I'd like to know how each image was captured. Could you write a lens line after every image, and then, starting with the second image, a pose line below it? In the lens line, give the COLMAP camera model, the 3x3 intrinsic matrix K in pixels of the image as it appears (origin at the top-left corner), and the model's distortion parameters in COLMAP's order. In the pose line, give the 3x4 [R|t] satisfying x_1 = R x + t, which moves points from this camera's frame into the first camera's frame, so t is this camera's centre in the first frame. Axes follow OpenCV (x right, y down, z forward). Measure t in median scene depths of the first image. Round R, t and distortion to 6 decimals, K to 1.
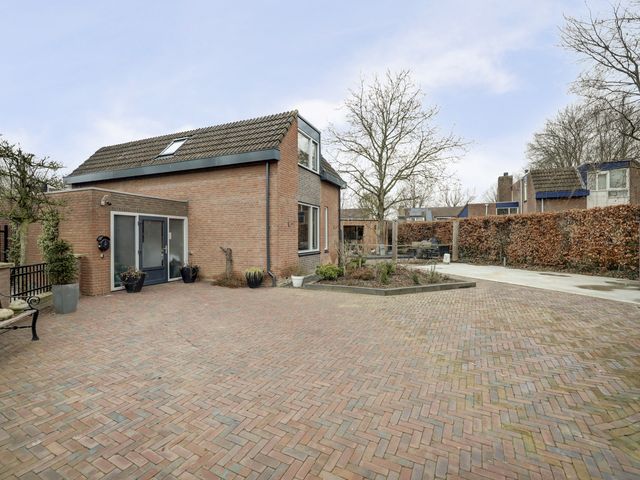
lens RADIAL K [[298.1, 0, 320.0], [0, 298.1, 240.0], [0, 0, 1]] dist [0.003821, 0.000460]
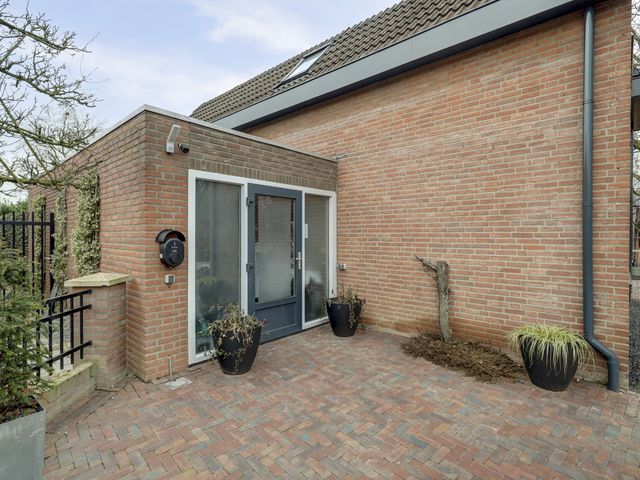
lens RADIAL K [[334.1, 0, 320.0], [0, 334.1, 240.0], [0, 0, 1]] dist [0.029094, 0.000053]
pose [[0.946900, 0.010474, -0.321359, -0.321008], [-0.007703, 0.999921, 0.009894, -0.004828], [0.321437, -0.006893, 0.946906, 0.523534]]
